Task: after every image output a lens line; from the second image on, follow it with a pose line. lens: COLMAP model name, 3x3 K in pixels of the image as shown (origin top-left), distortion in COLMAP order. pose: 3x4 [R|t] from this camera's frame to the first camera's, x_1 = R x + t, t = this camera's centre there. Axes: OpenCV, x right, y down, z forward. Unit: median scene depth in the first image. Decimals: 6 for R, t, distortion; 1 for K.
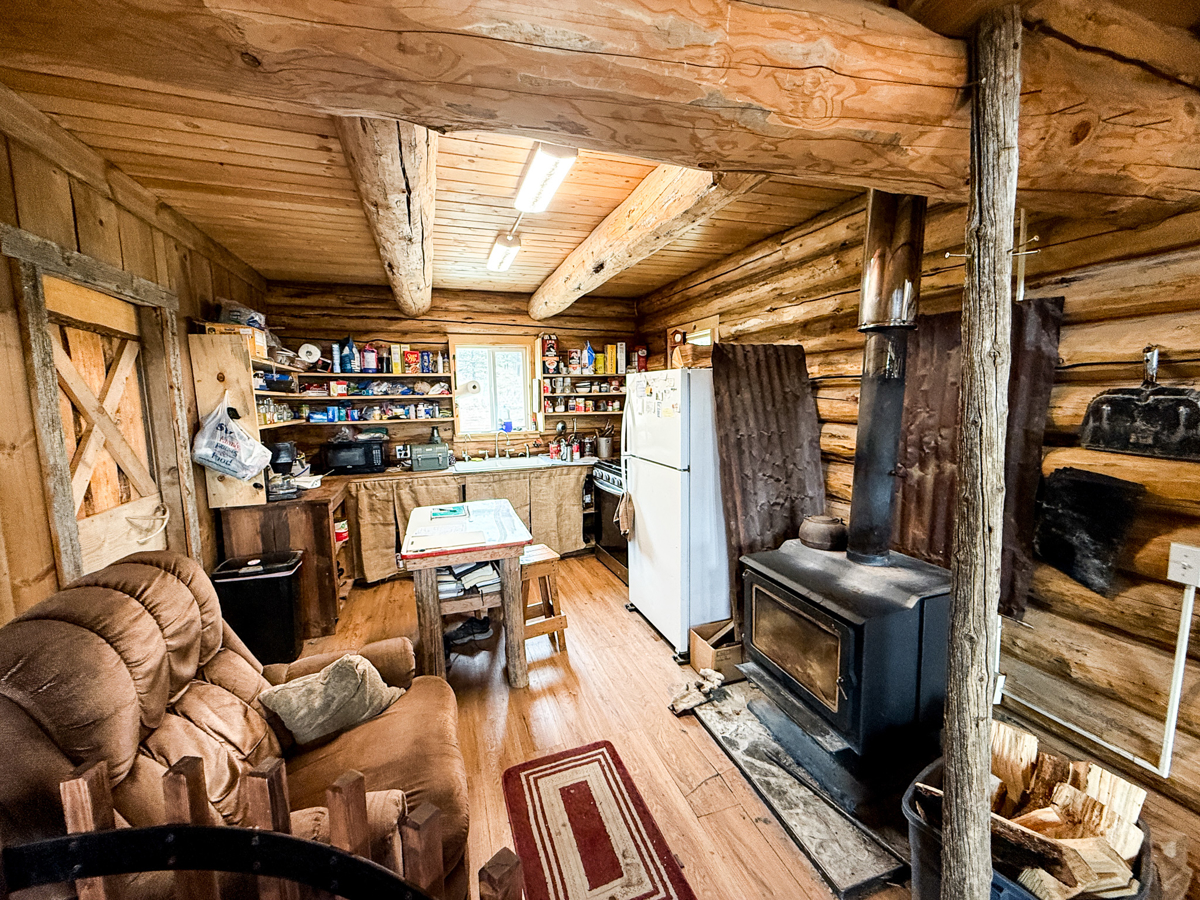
lens RADIAL K [[479.9, 0, 600.3], [0, 479.9, 447.1], [0, 0, 1]] dist [0.001550, -0.000624]
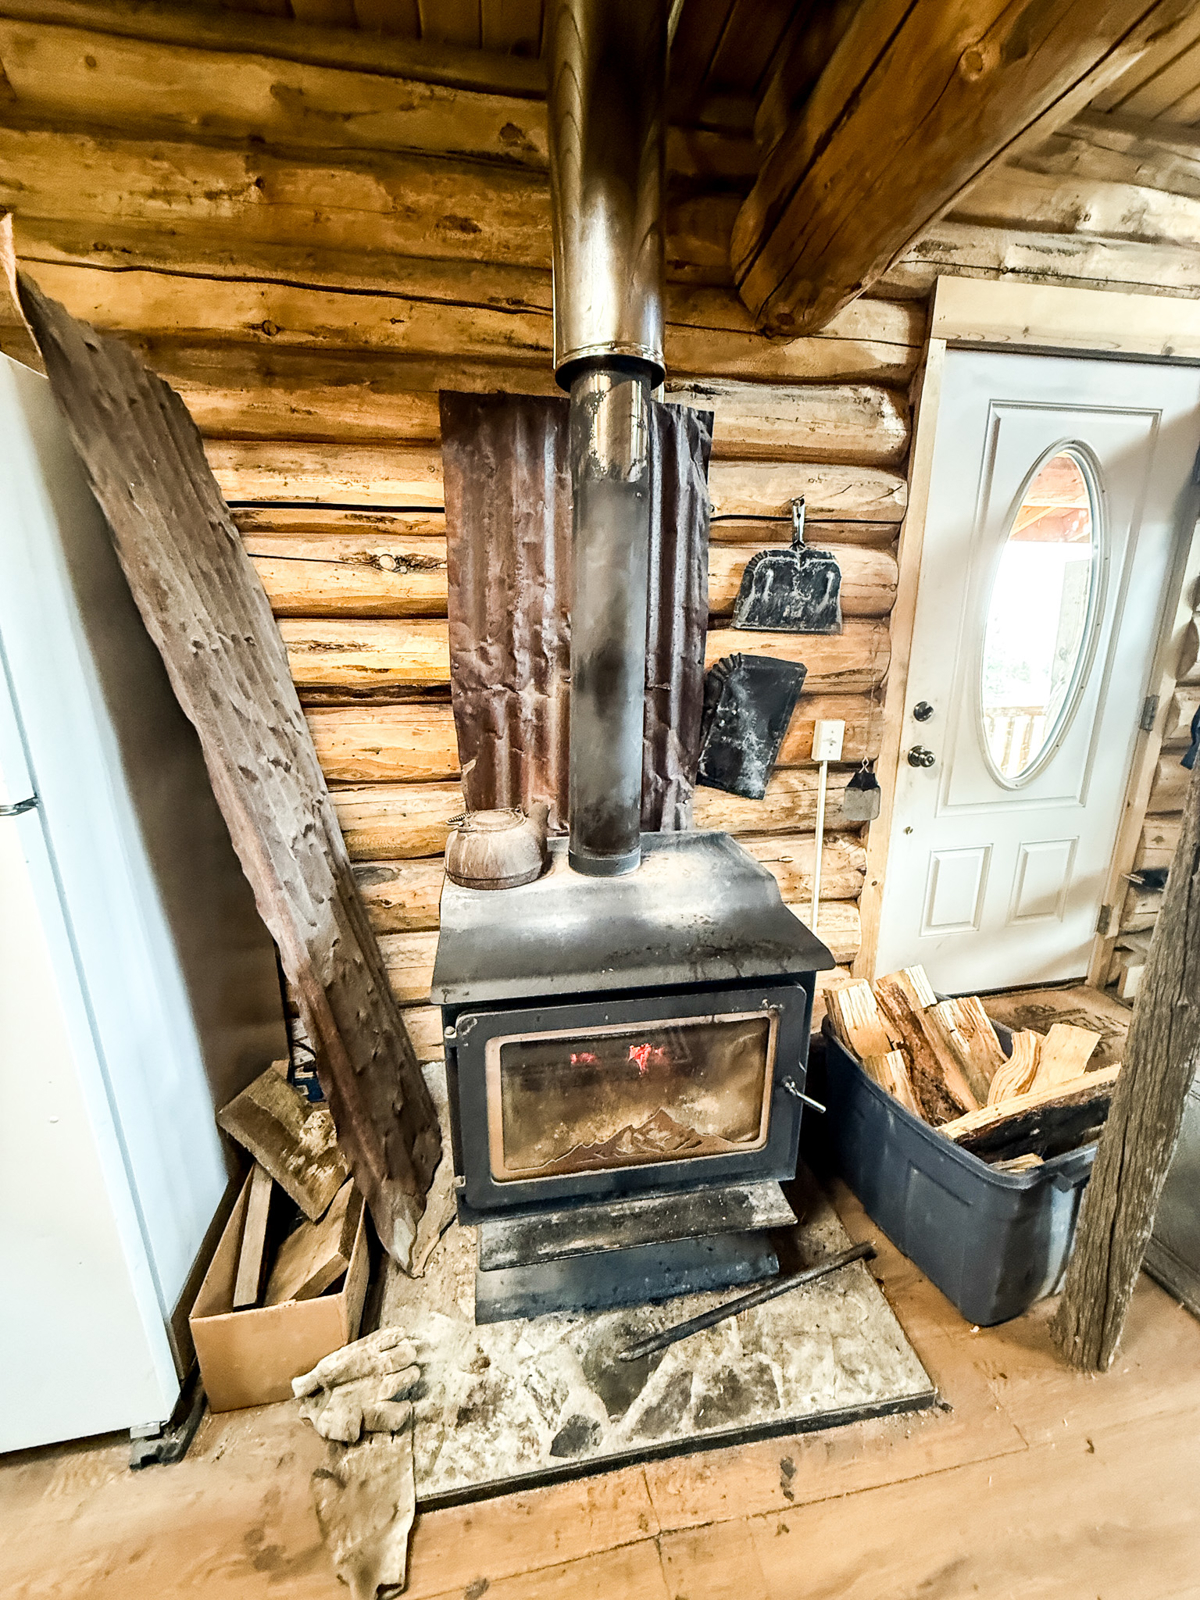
lens RADIAL K [[639.8, 0, 603.8], [0, 639.8, 795.6], [0, 0, 1]] dist [0.001550, -0.000624]
pose [[0.159564, -0.241583, 0.957172, -0.043899], [0.107048, 0.968111, 0.226498, 0.002260], [-0.981366, 0.066322, 0.180336, 0.409546]]
